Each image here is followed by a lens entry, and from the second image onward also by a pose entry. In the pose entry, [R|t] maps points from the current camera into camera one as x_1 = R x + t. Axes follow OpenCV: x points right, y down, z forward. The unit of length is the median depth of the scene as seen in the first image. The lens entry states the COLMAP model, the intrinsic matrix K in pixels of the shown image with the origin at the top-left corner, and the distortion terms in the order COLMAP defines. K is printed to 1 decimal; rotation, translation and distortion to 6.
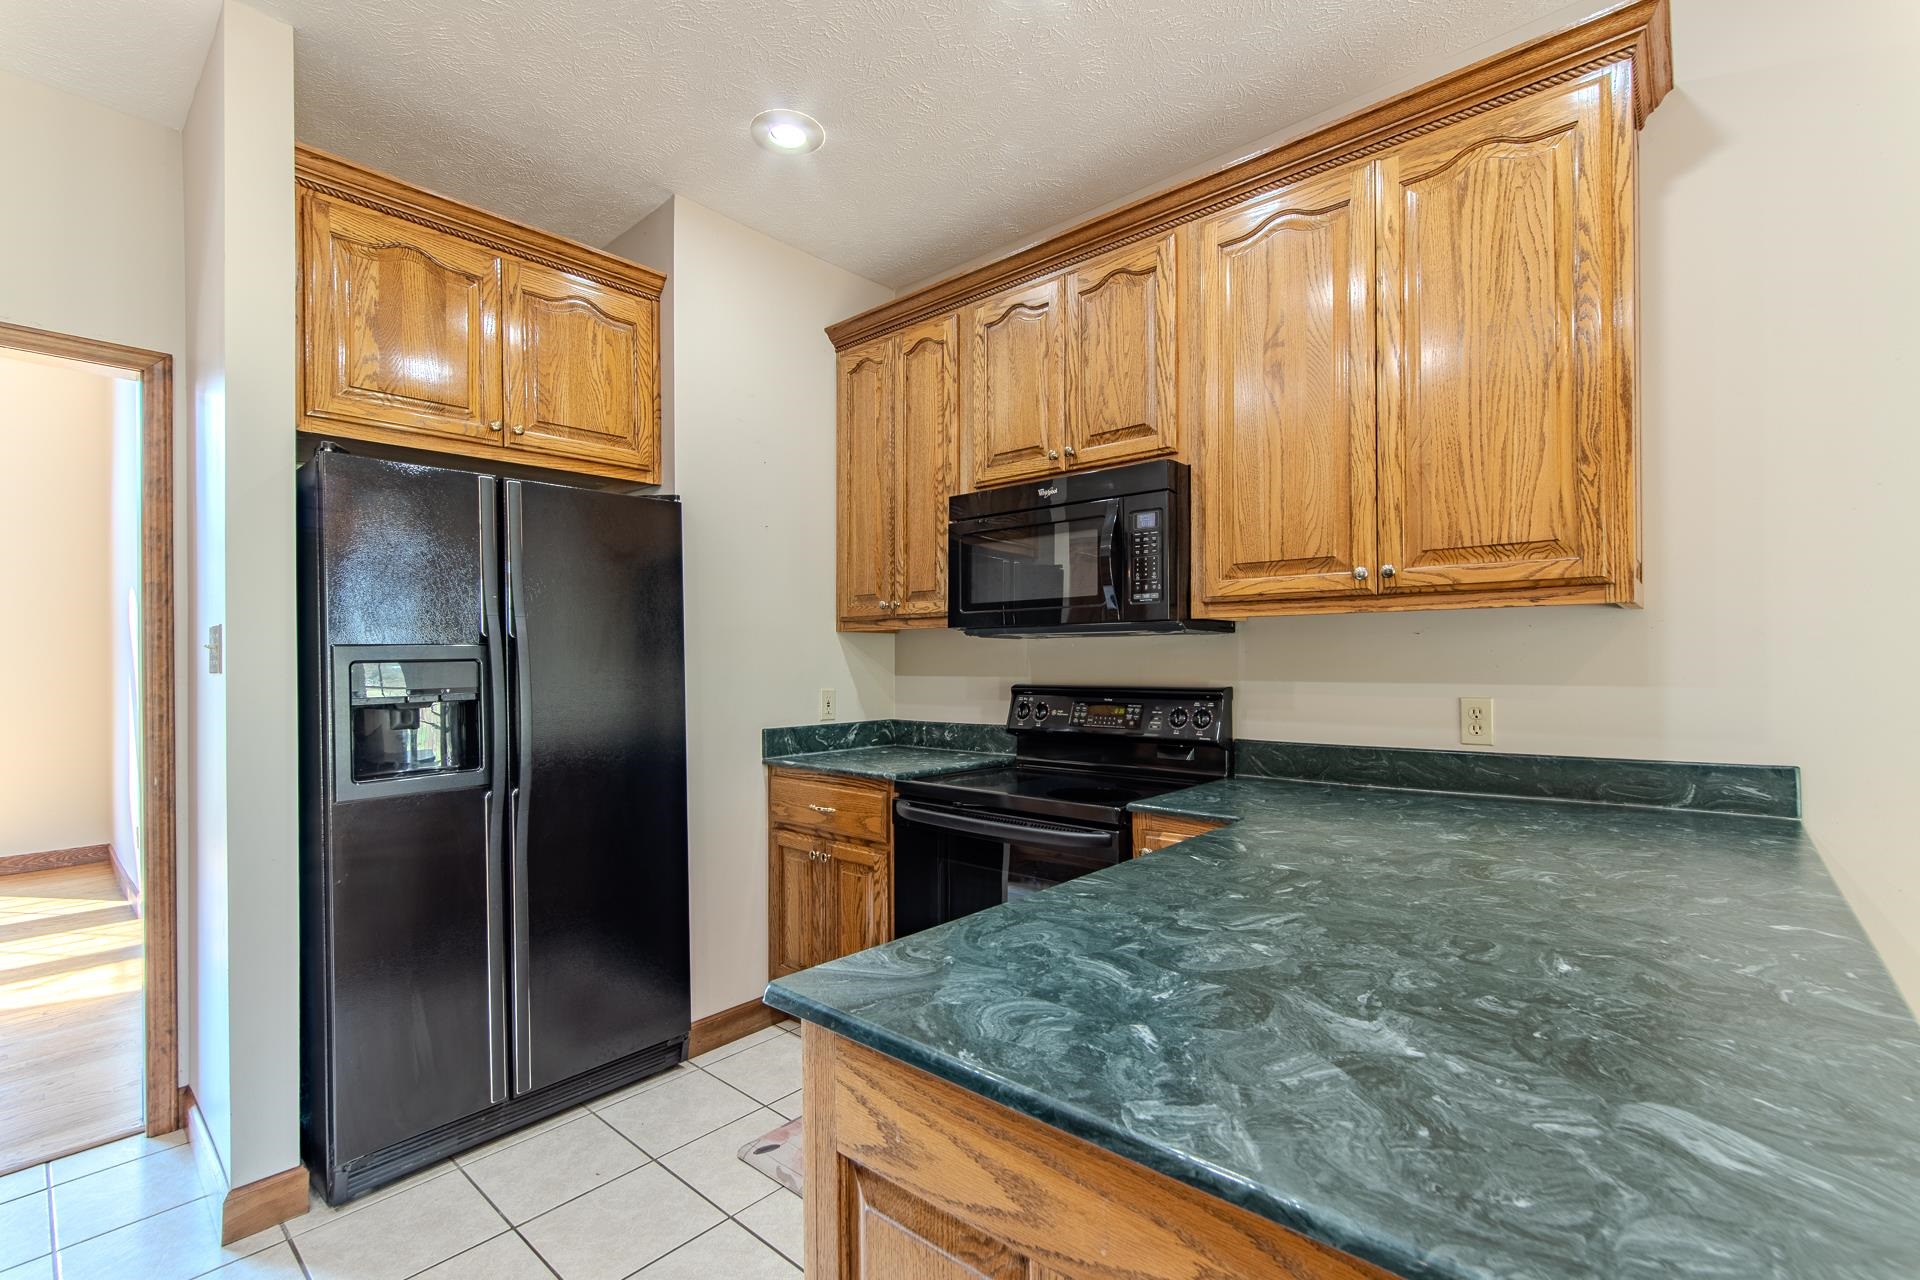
lens RADIAL K [[839.9, 0, 954.3], [0, 839.9, 653.0], [0, 0, 1]] dist [0.000356, 0.001057]
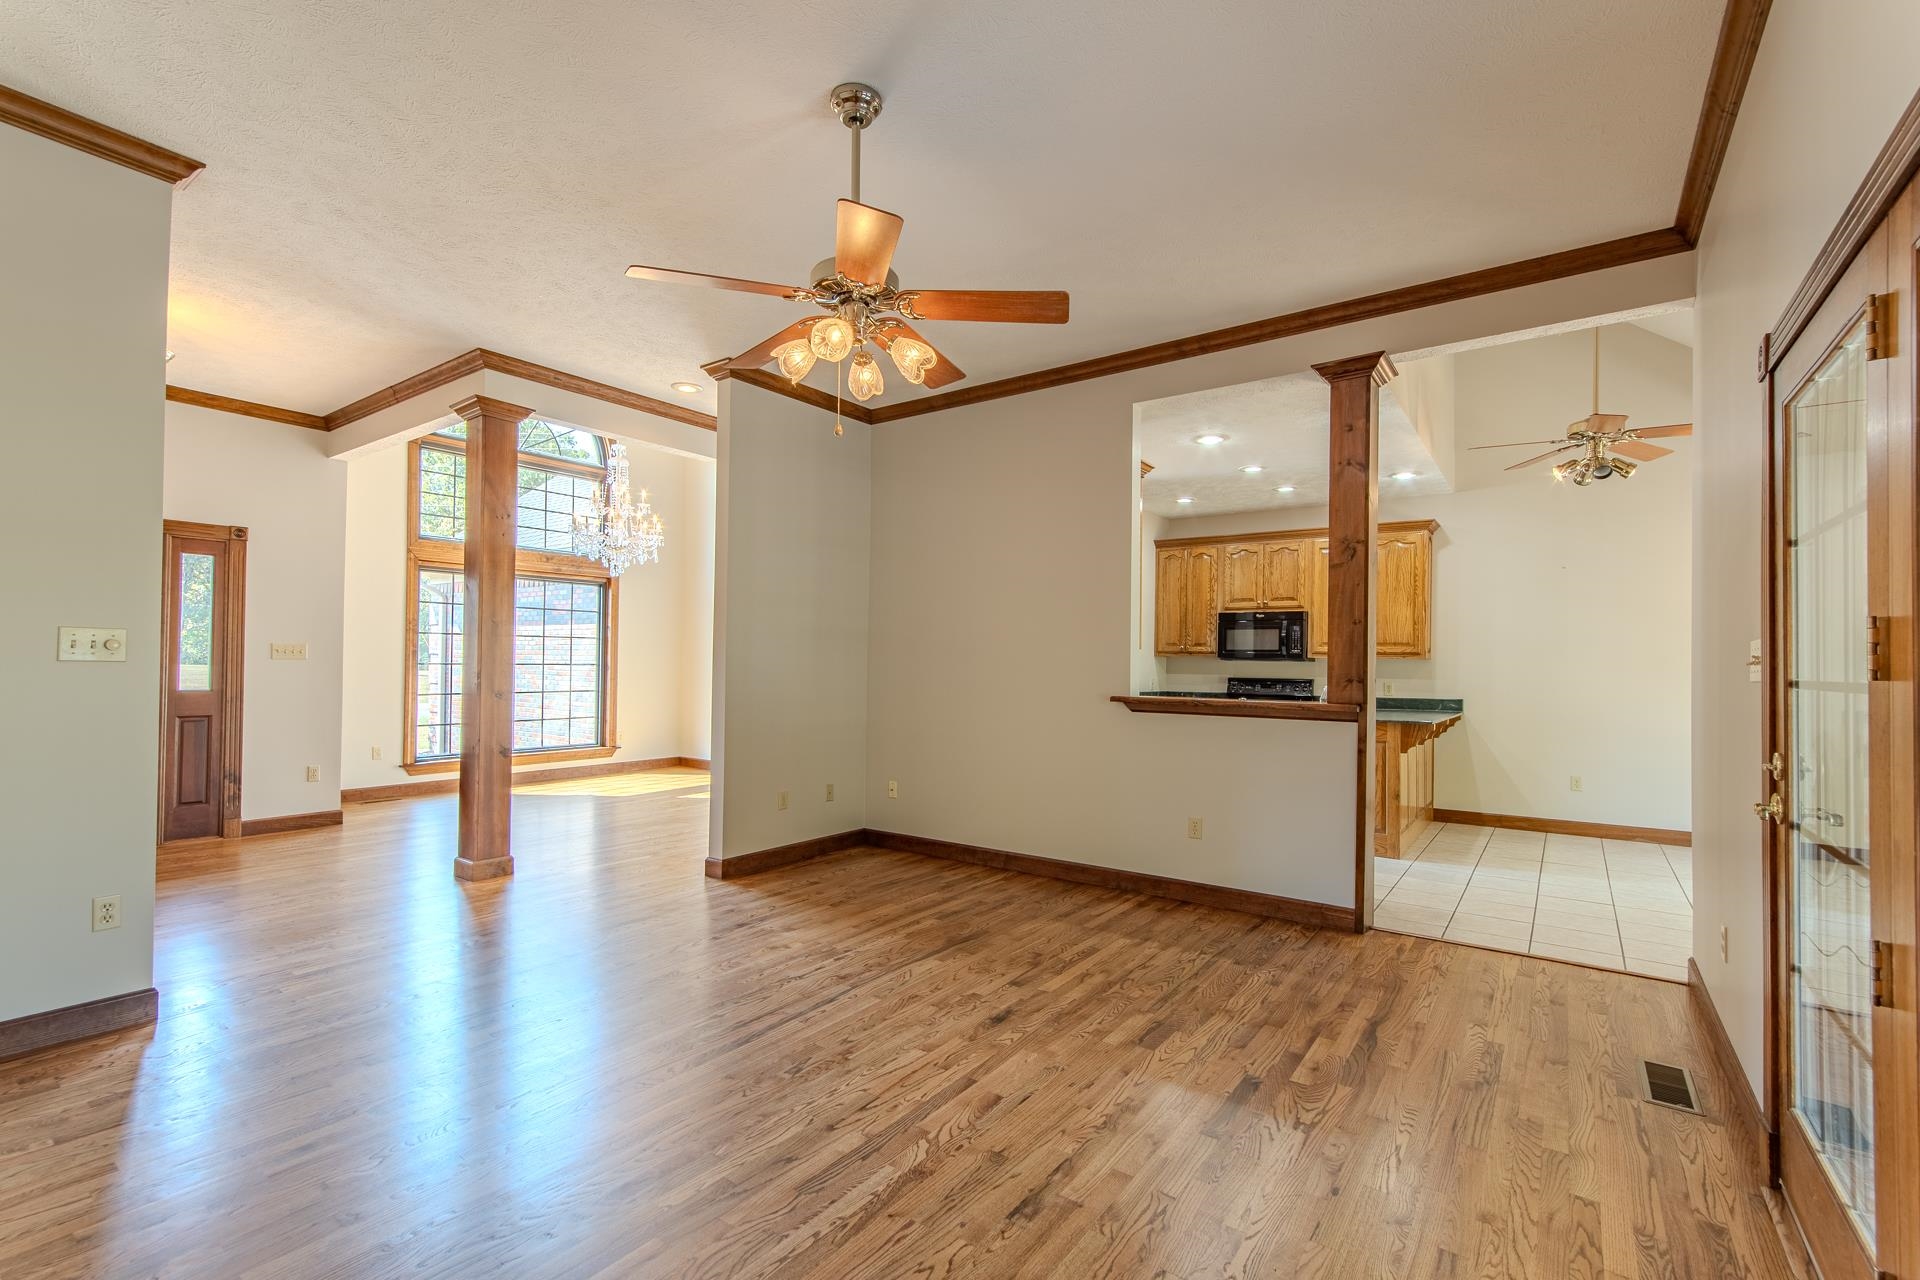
lens RADIAL K [[839.9, 0, 954.3], [0, 839.9, 653.0], [0, 0, 1]] dist [0.000356, 0.001057]
pose [[0.995311, 0.024535, 0.093558, -1.471740], [-0.023771, 0.999674, -0.009264, 0.004536], [-0.093755, 0.006997, 0.995571, -2.256380]]
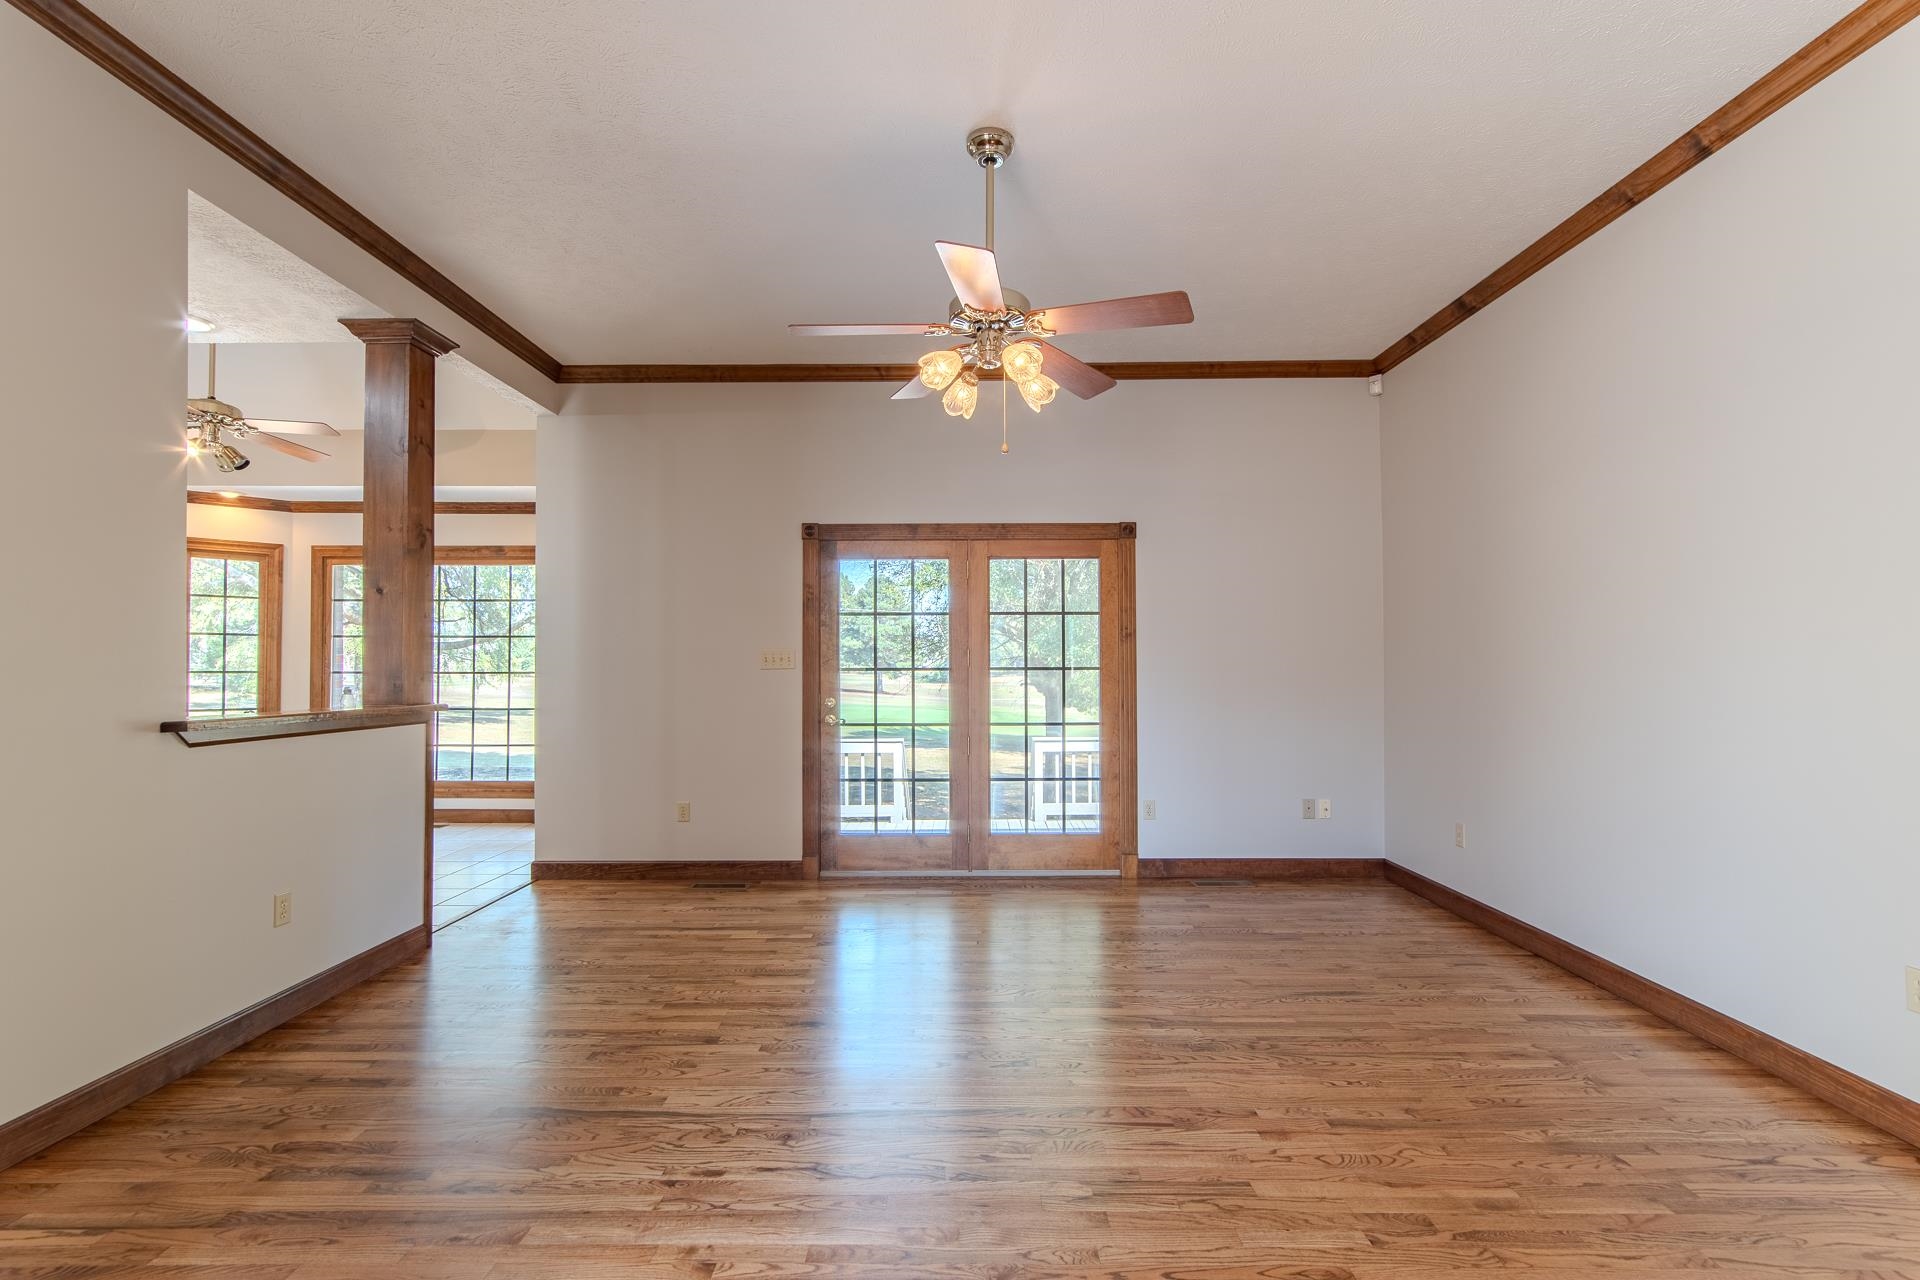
lens RADIAL K [[851.9, 0, 955.6], [0, 851.9, 652.1], [0, 0, 1]] dist [-0.001506, 0.000258]
pose [[-0.657814, 0.028468, 0.752642, -2.461022], [0.009041, 0.999512, -0.029904, 0.036636], [-0.753126, -0.012867, -0.657751, -0.133475]]
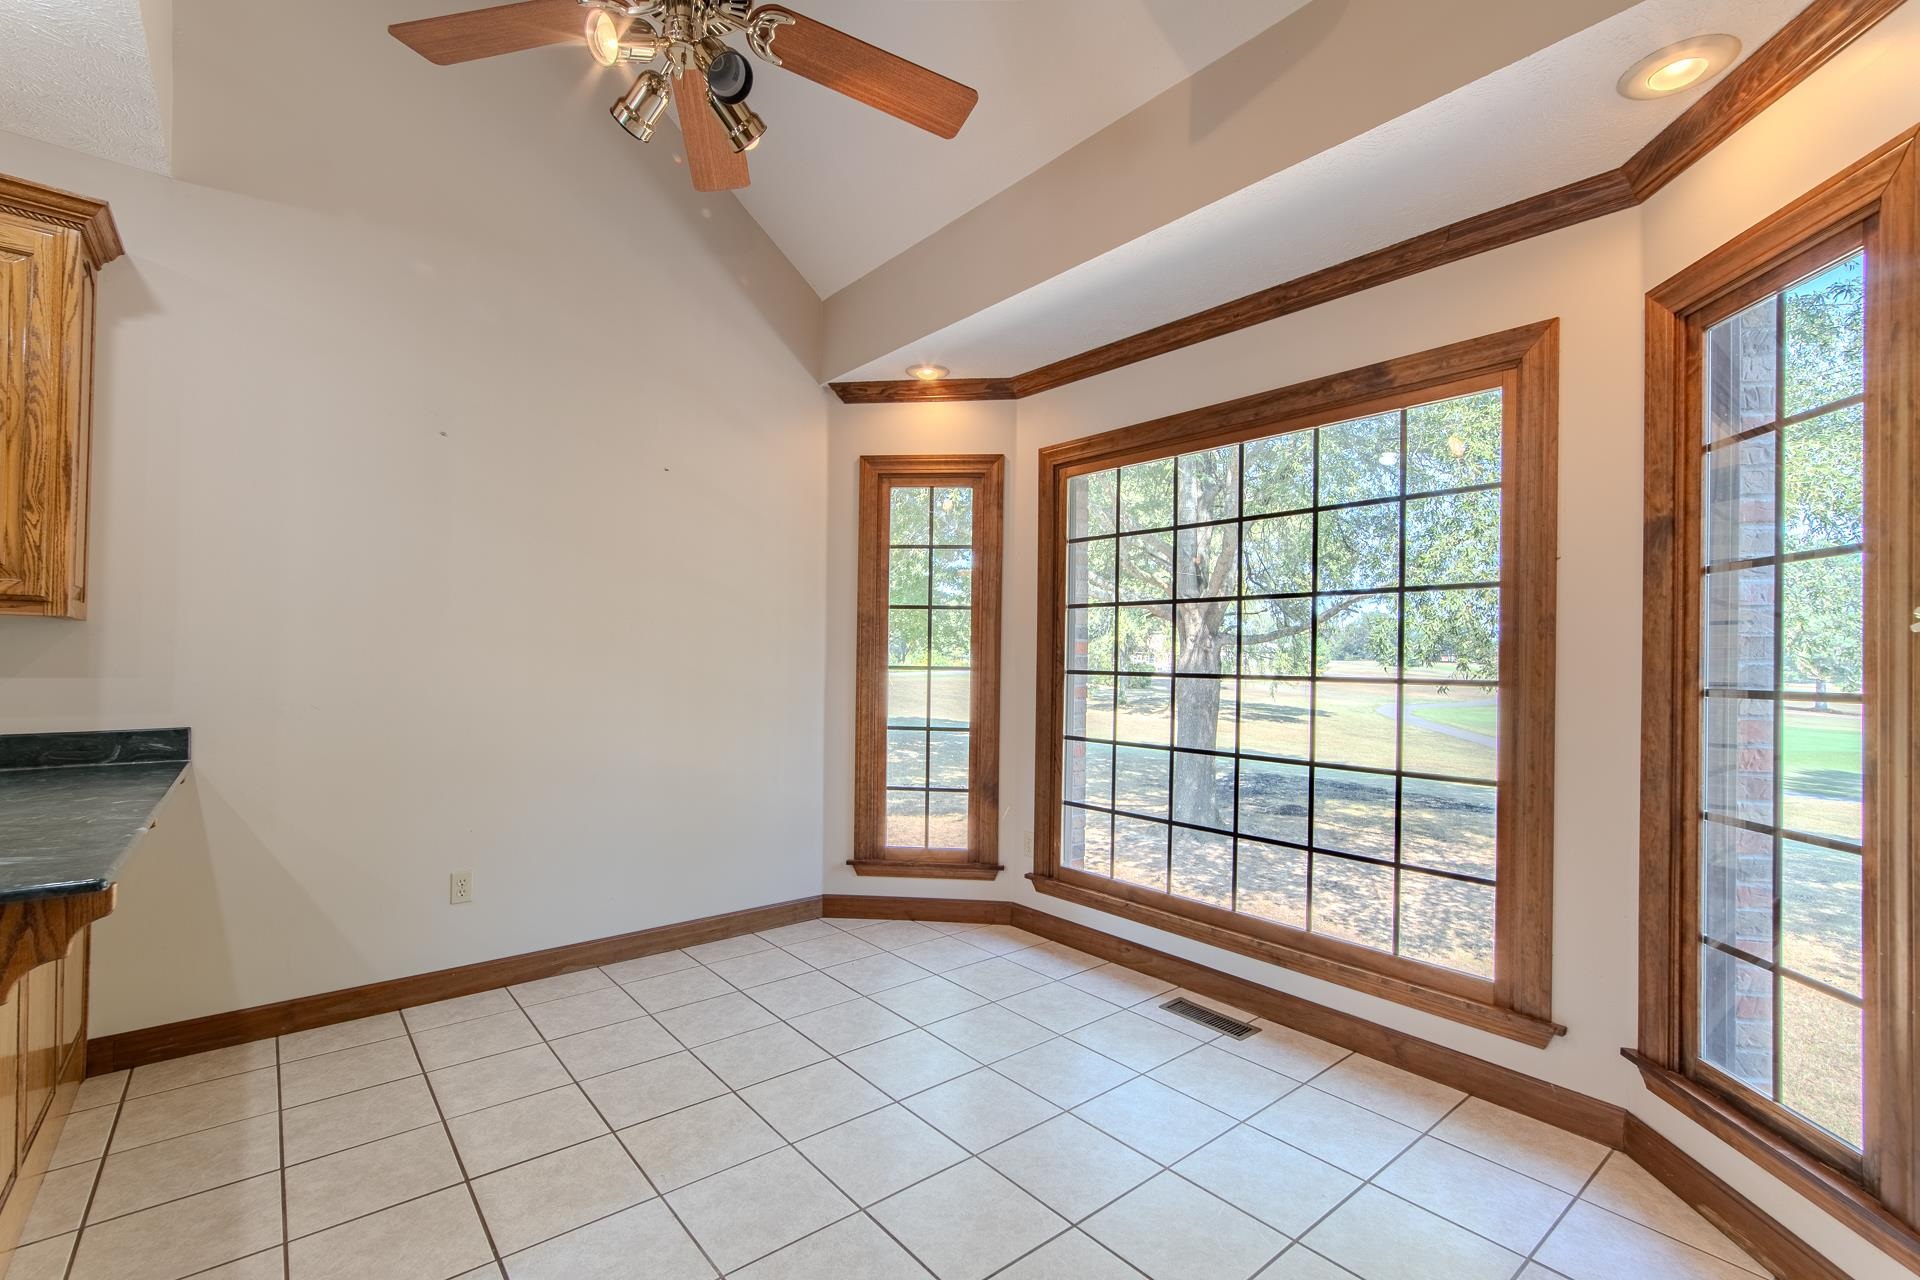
lens RADIAL K [[839.9, 0, 954.3], [0, 839.9, 653.0], [0, 0, 1]] dist [0.000356, 0.001057]
pose [[0.152256, 0.024097, 0.988047, -0.266802], [-0.019574, 0.999580, -0.021362, 0.001055], [-0.988147, -0.016087, 0.152664, -0.513972]]
